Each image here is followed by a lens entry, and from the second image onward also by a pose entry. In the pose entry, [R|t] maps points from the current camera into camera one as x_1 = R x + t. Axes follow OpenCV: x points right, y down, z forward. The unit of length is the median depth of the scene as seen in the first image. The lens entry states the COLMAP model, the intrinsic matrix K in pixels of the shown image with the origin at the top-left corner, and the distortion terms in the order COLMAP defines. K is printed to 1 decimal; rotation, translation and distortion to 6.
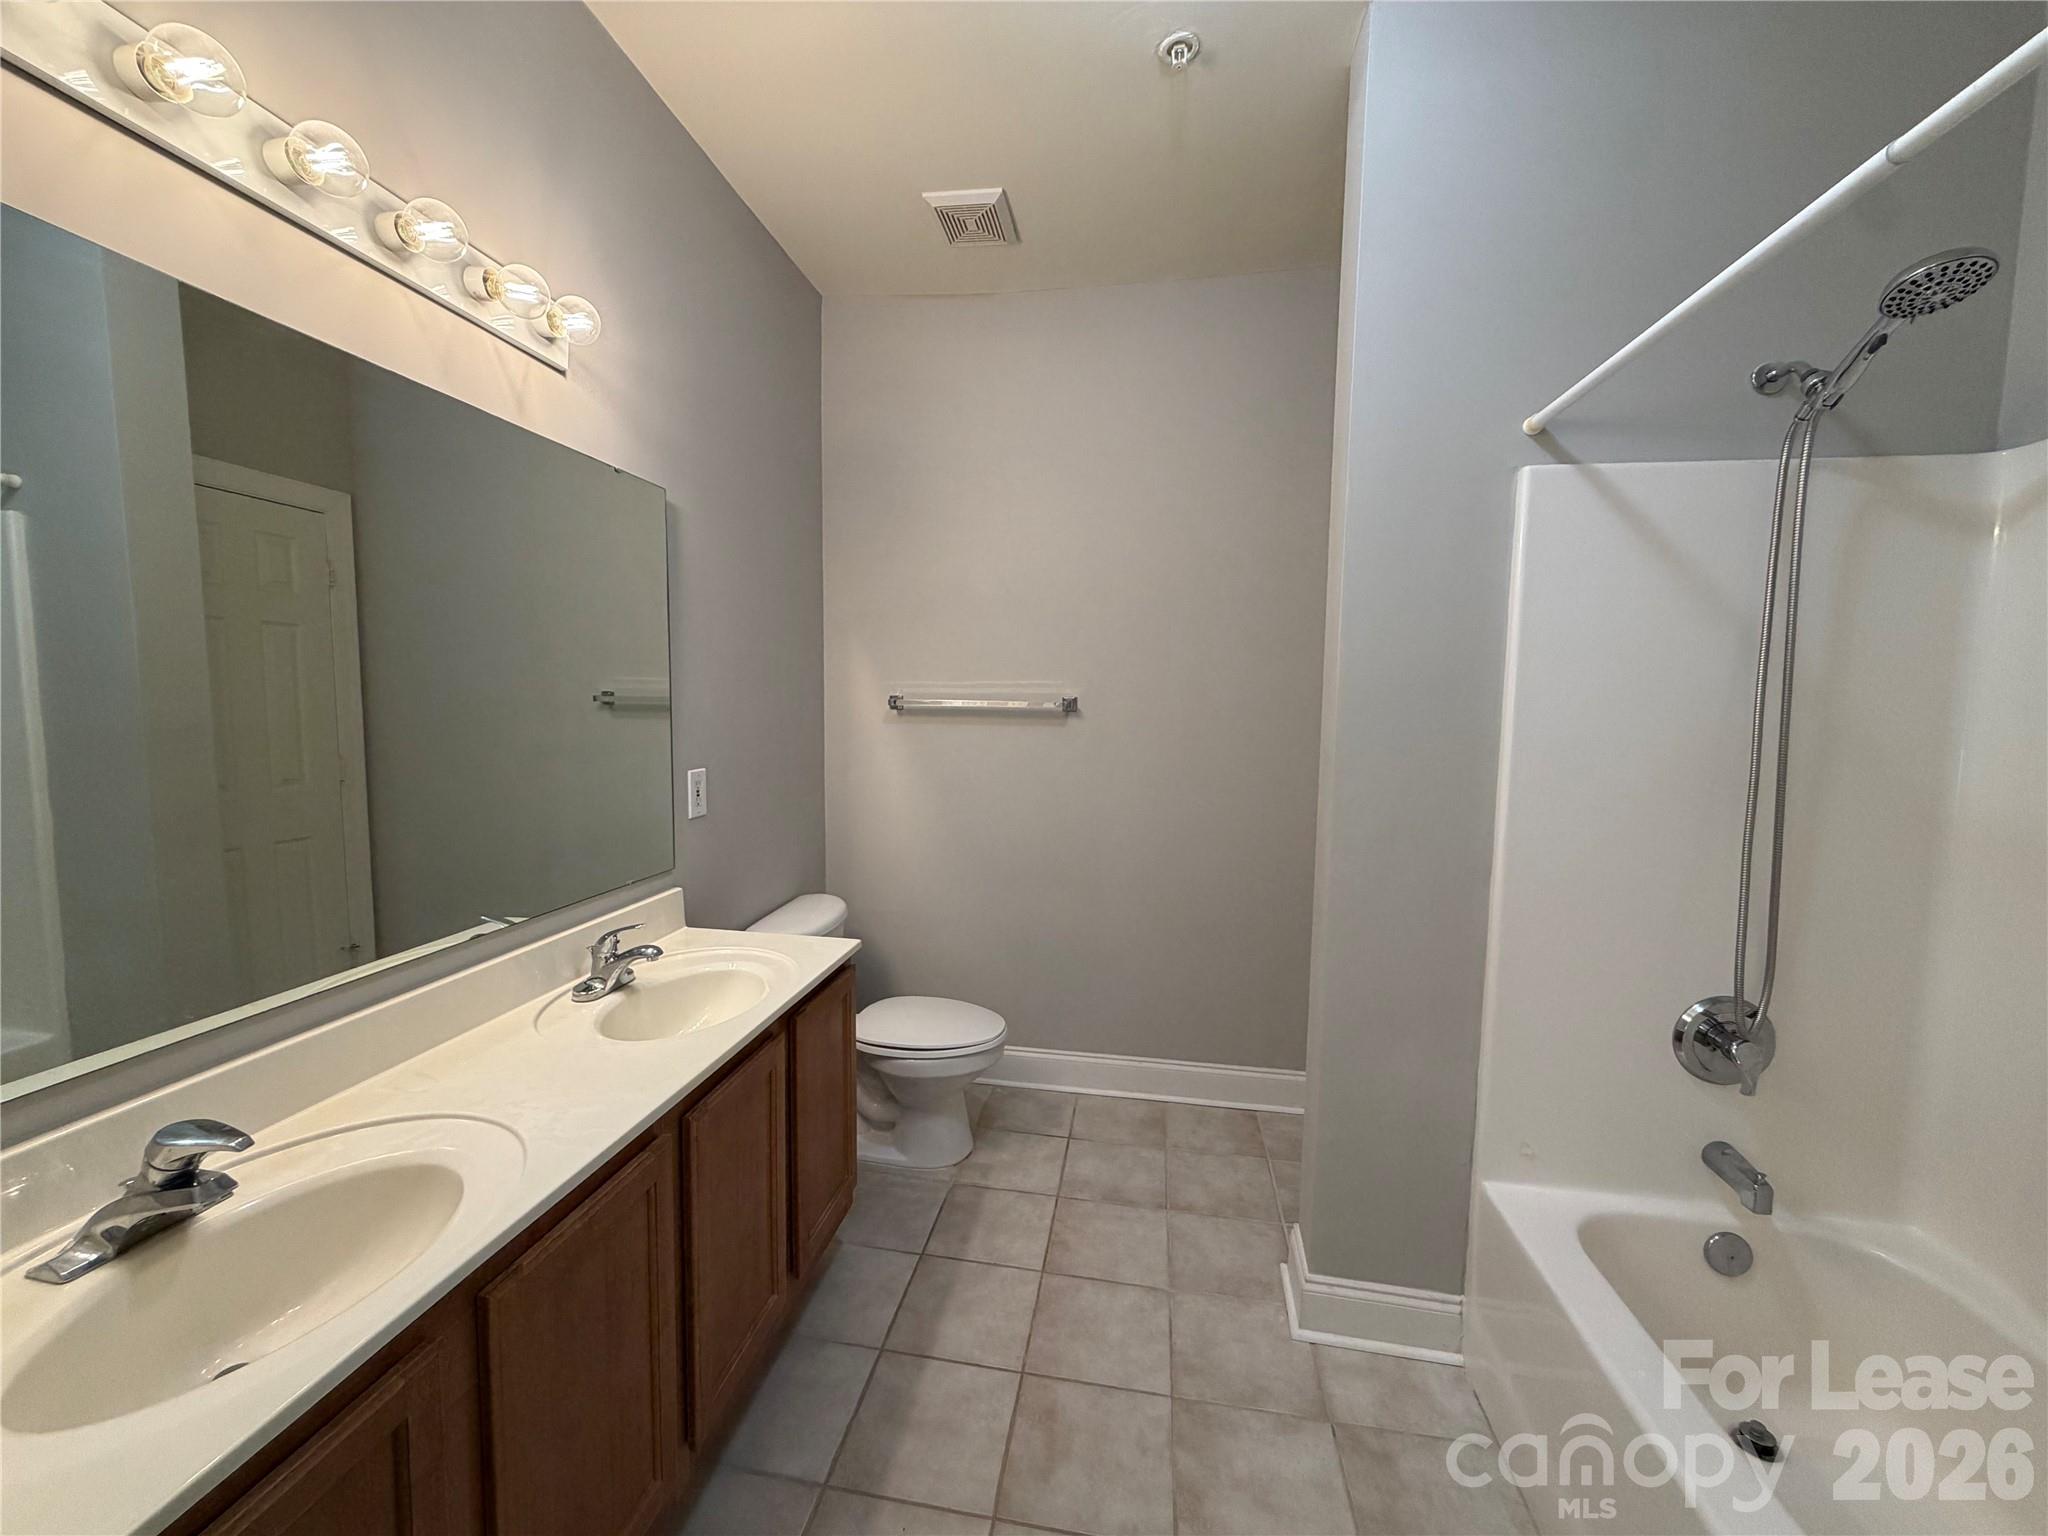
lens RADIAL K [[820.7, 0, 1016.3], [0, 820.7, 774.5], [0, 0, 1]] dist [0.000181, -0.000096]
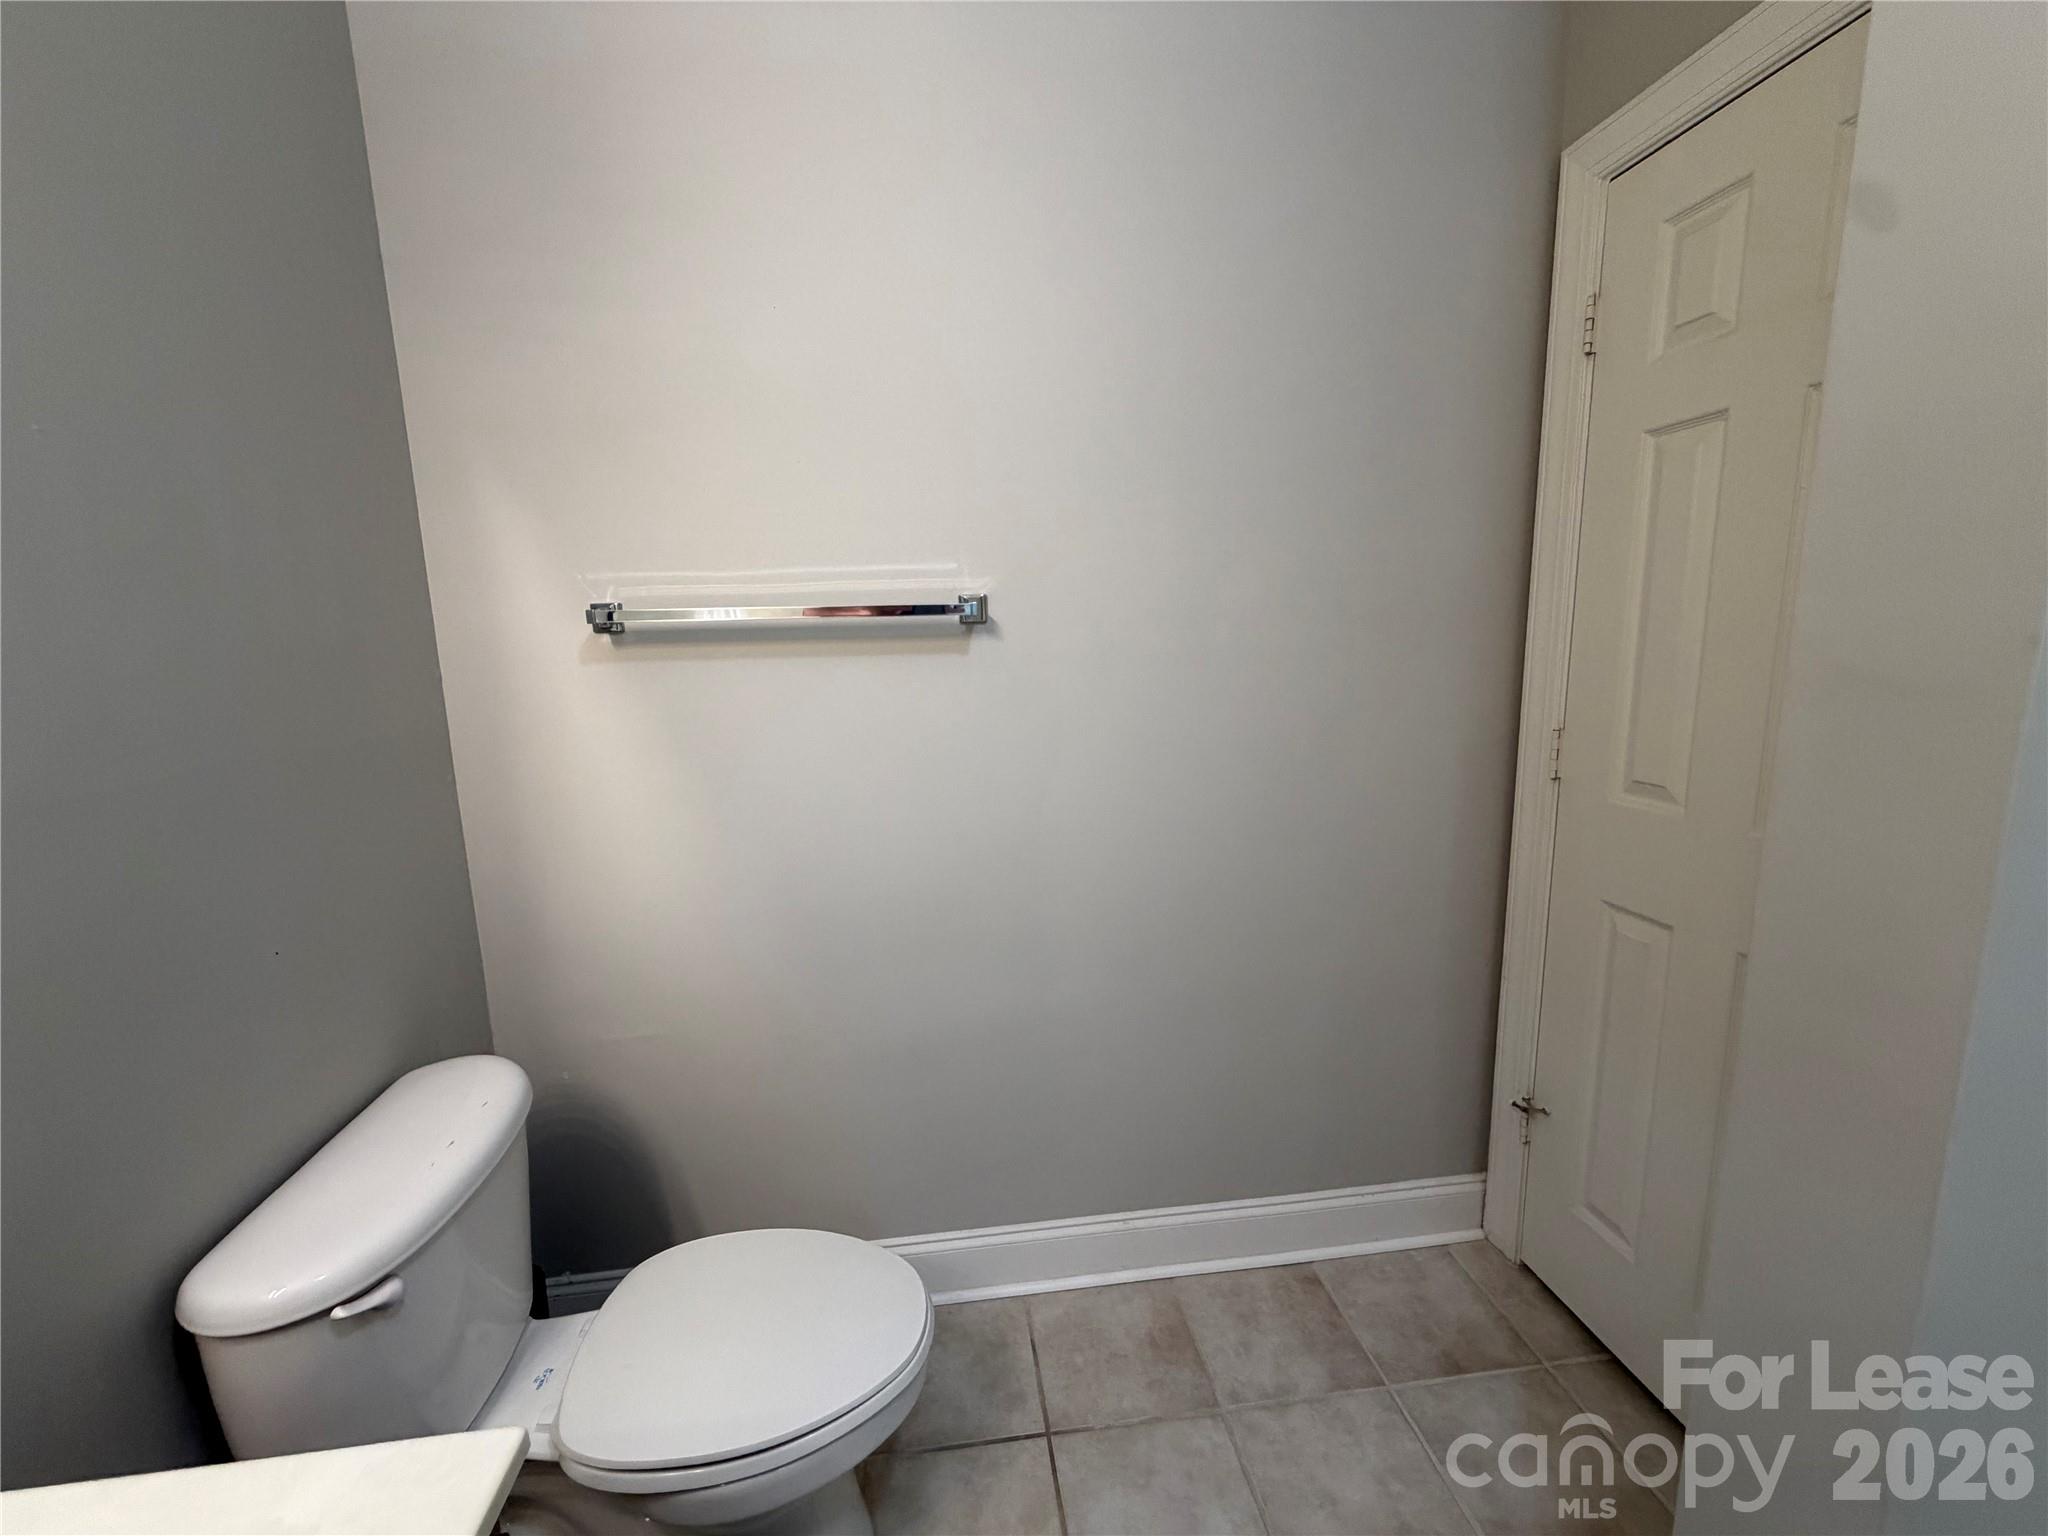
lens RADIAL K [[907.9, 0, 1024.0], [0, 907.9, 768.0], [0, 0, 1]] dist [0.039167, -0.000001]
pose [[0.952129, -0.086699, 0.293146, -0.082913], [0.059975, 0.993281, 0.098970, -0.041663], [-0.299757, -0.076651, 0.950931, 0.438970]]
